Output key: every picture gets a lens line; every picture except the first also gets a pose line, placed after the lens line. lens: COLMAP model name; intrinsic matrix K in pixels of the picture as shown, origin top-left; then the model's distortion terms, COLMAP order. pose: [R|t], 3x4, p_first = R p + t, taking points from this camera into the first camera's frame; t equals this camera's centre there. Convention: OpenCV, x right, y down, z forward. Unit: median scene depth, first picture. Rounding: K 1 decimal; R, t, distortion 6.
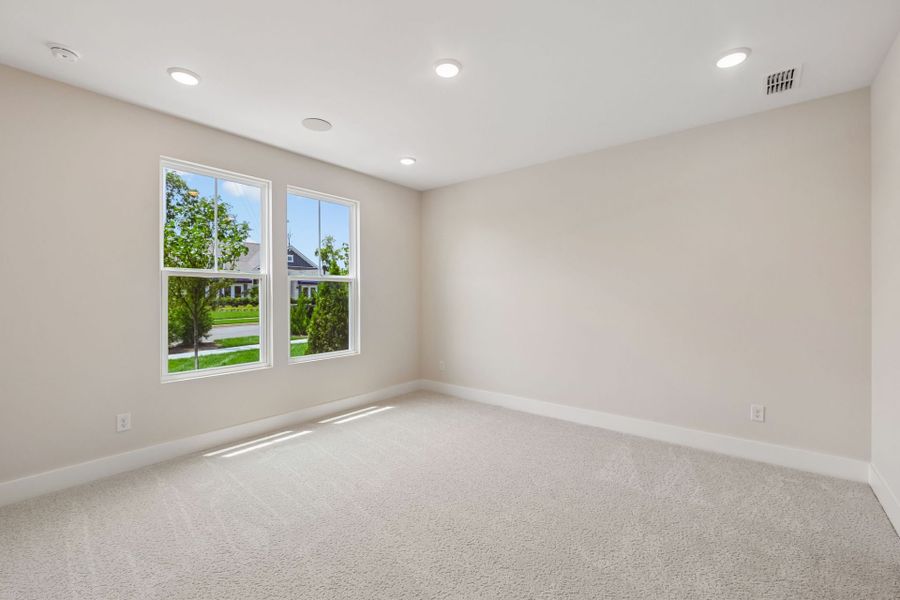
lens RADIAL K [[376.0, 0, 451.1], [0, 376.0, 293.6], [0, 0, 1]] dist [0.049775, -0.040720]
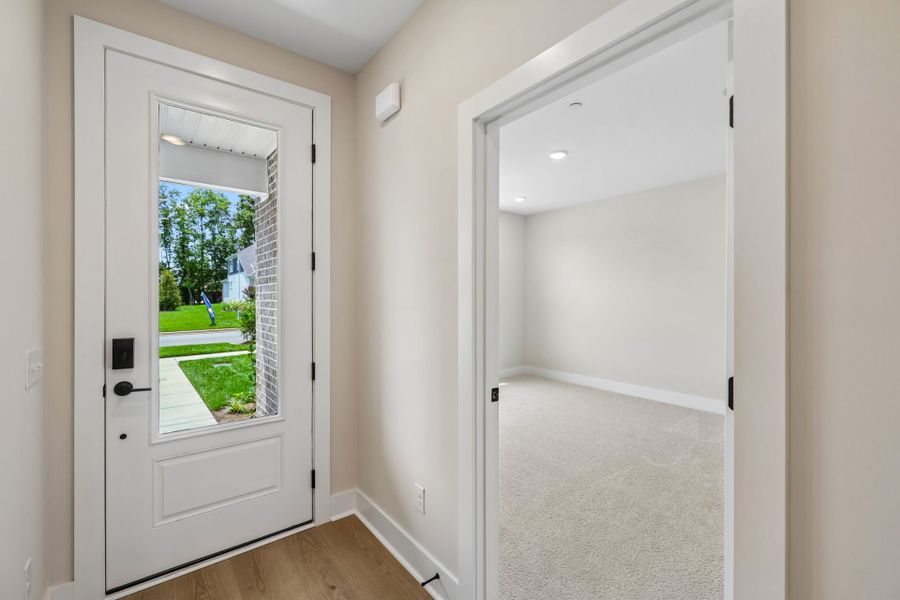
lens RADIAL K [[391.0, 0, 451.2], [0, 391.0, 293.4], [0, 0, 1]] dist [0.001834, 0.000150]
pose [[0.977971, 0.001778, -0.208734, -0.062394], [-0.003045, 0.999979, -0.005753, -0.008051], [0.208720, 0.006261, 0.977955, -0.400285]]
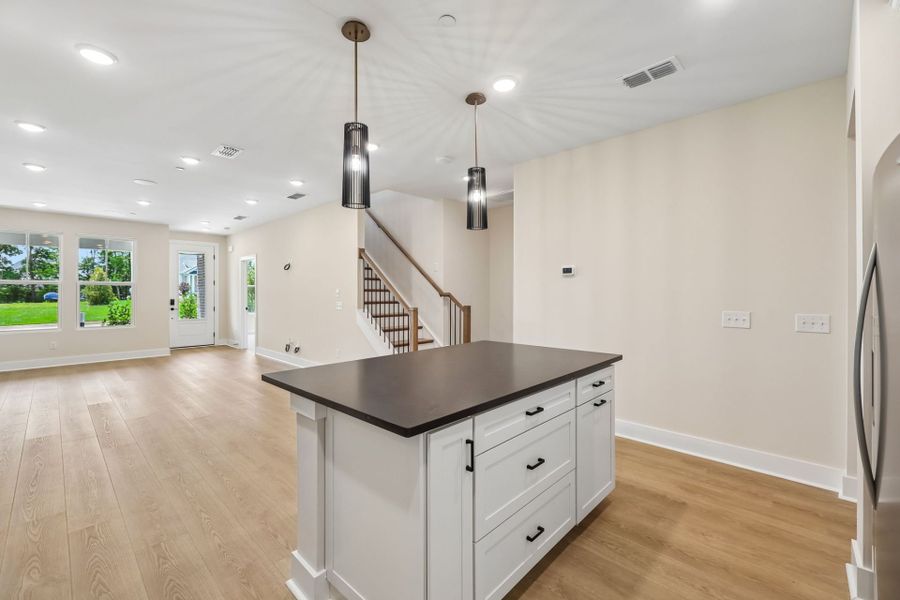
lens RADIAL K [[379.3, 0, 451.1], [0, 379.3, 295.1], [0, 0, 1]] dist [0.000166, 0.000075]
pose [[0.997991, 0.007187, -0.062953, 5.387260], [-0.006725, 0.999949, 0.007549, -0.019810], [0.063004, -0.007110, 0.997988, -7.699364]]
